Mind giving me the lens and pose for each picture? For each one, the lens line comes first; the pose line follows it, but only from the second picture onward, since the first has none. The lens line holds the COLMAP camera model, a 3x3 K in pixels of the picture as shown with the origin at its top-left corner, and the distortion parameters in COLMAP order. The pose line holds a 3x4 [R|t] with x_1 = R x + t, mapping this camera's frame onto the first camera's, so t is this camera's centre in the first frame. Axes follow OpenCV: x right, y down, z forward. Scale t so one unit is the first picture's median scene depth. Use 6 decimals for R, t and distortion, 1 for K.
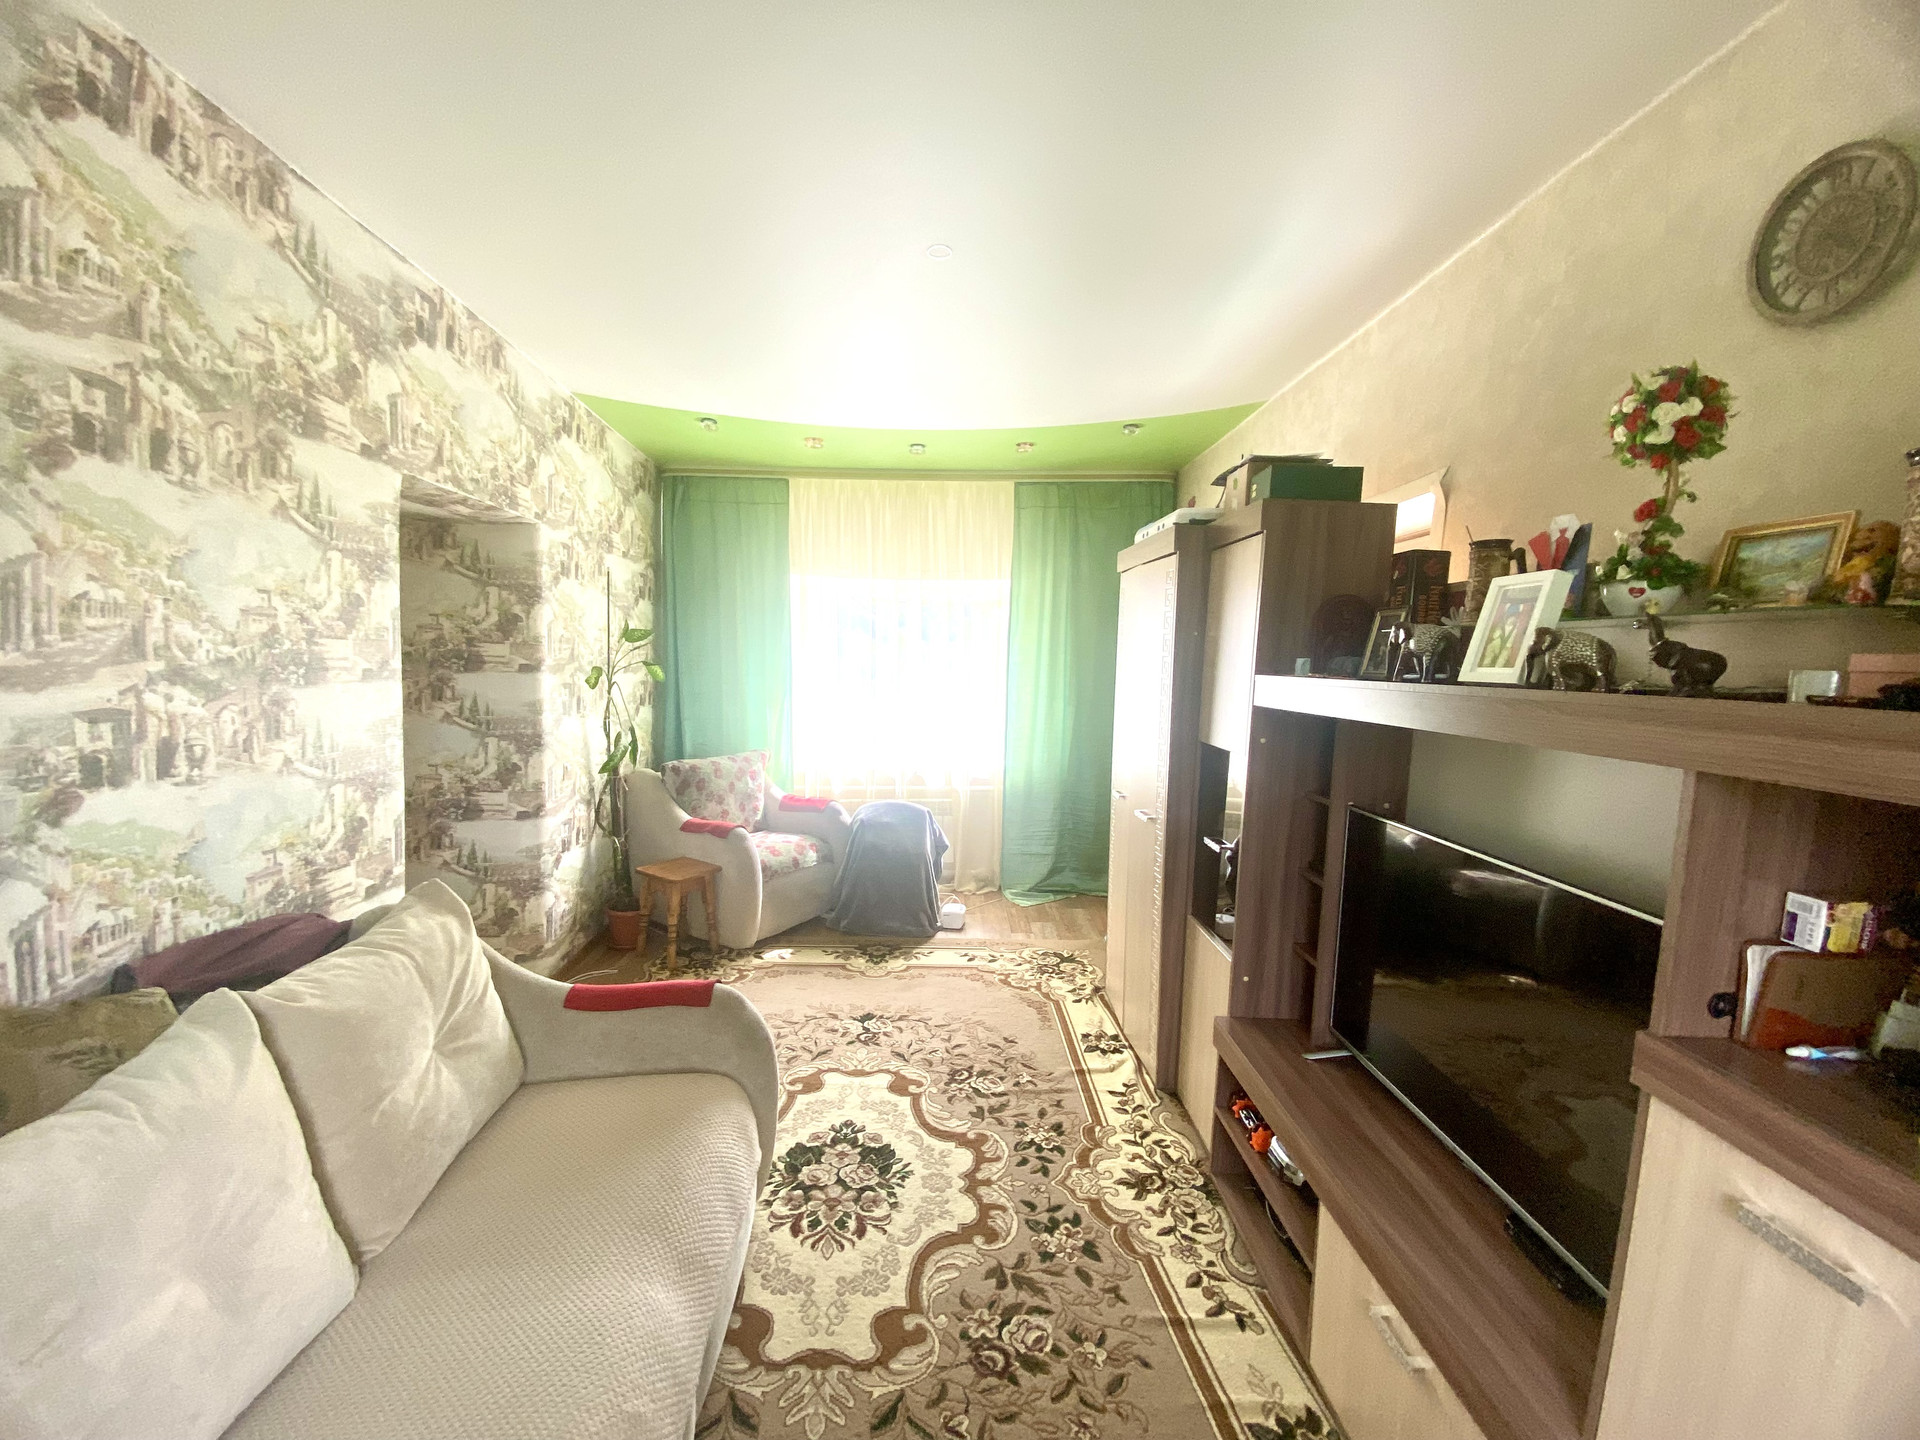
lens RADIAL K [[790.8, 0, 951.4], [0, 790.8, 715.6], [0, 0, 1]] dist [0.038633, -0.029249]
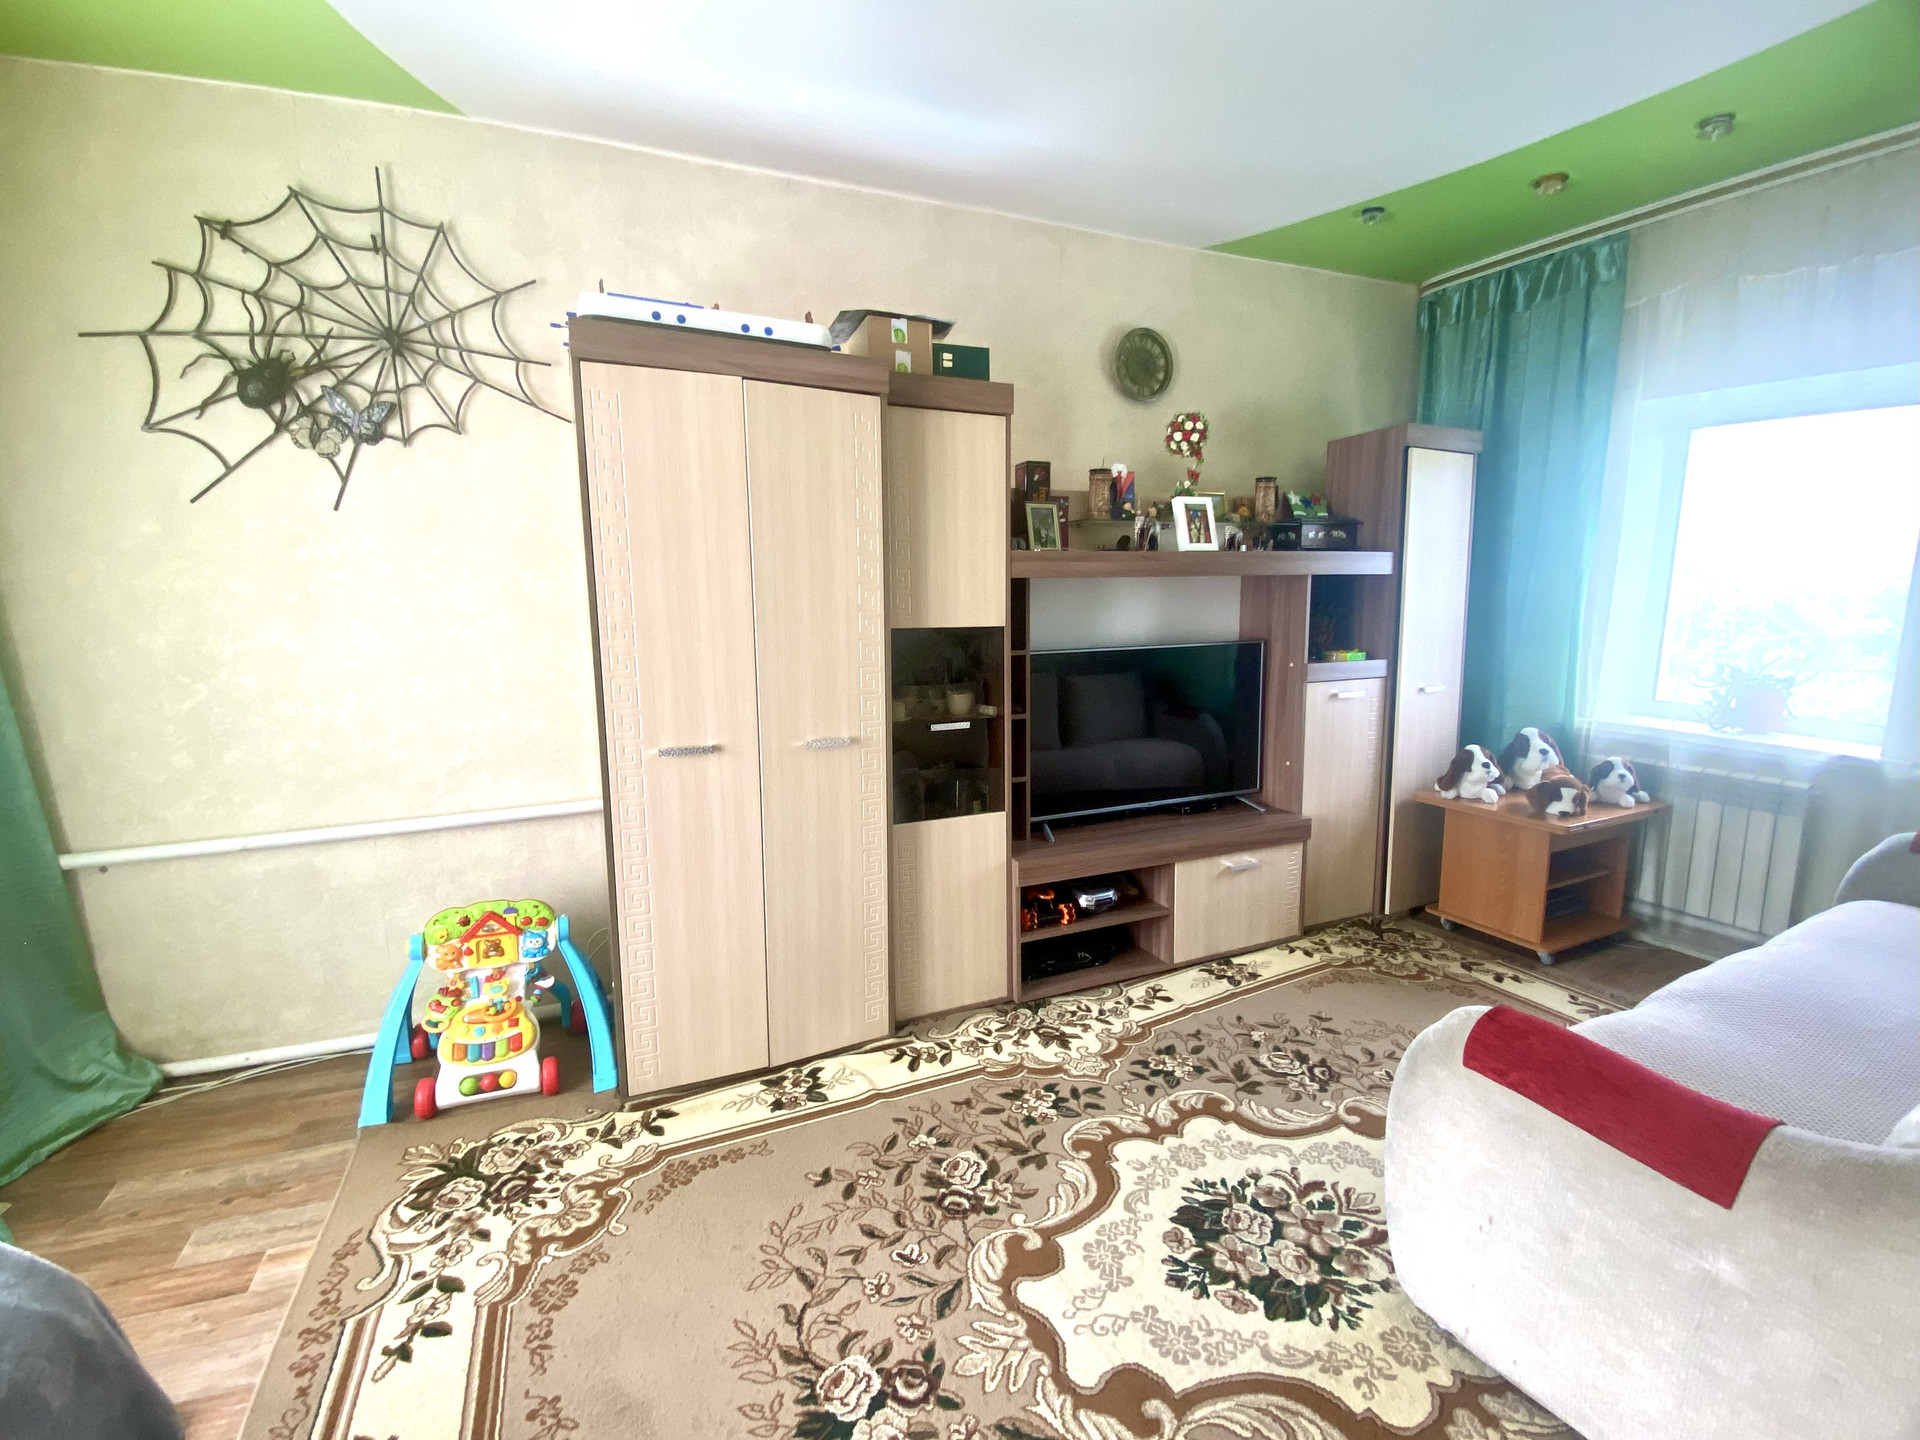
lens RADIAL K [[823.5, 0, 975.0], [0, 823.5, 707.9], [0, 0, 1]] dist [0.066132, -0.050378]
pose [[-0.409666, -0.144774, 0.900675, -0.644085], [0.066748, 0.979923, 0.187872, -0.050709], [-0.909791, 0.137083, -0.391777, 1.478606]]
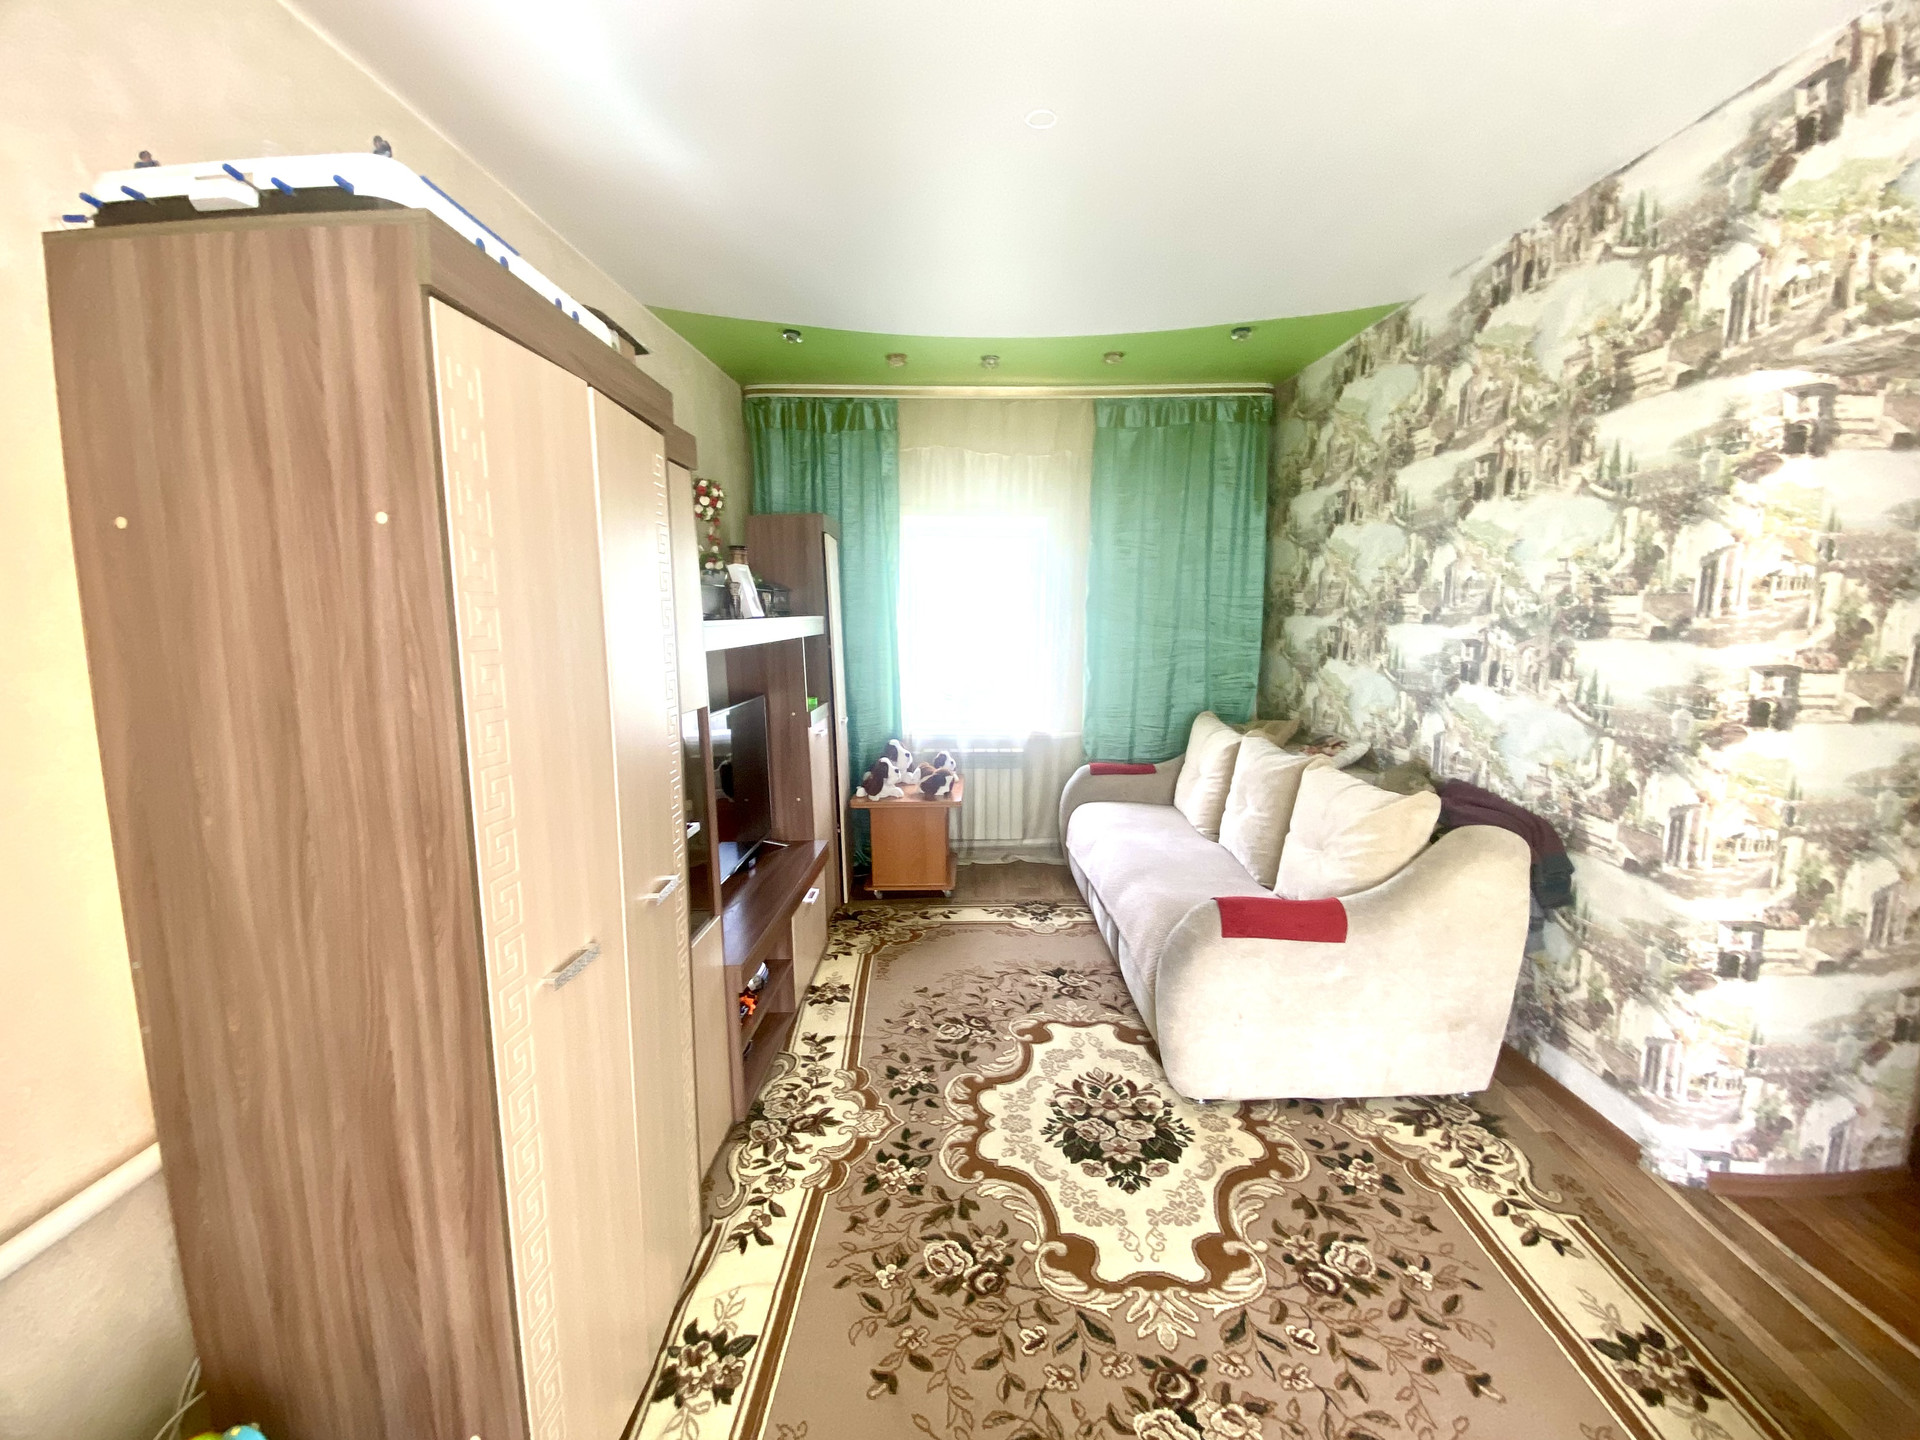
lens RADIAL K [[790.8, 0, 951.4], [0, 790.8, 715.6], [0, 0, 1]] dist [0.038633, -0.029249]
pose [[-0.998118, -0.020290, 0.057862, 0.016141], [-0.007748, 0.977833, 0.209243, -0.139203], [-0.060825, 0.208401, -0.976150, 1.894102]]
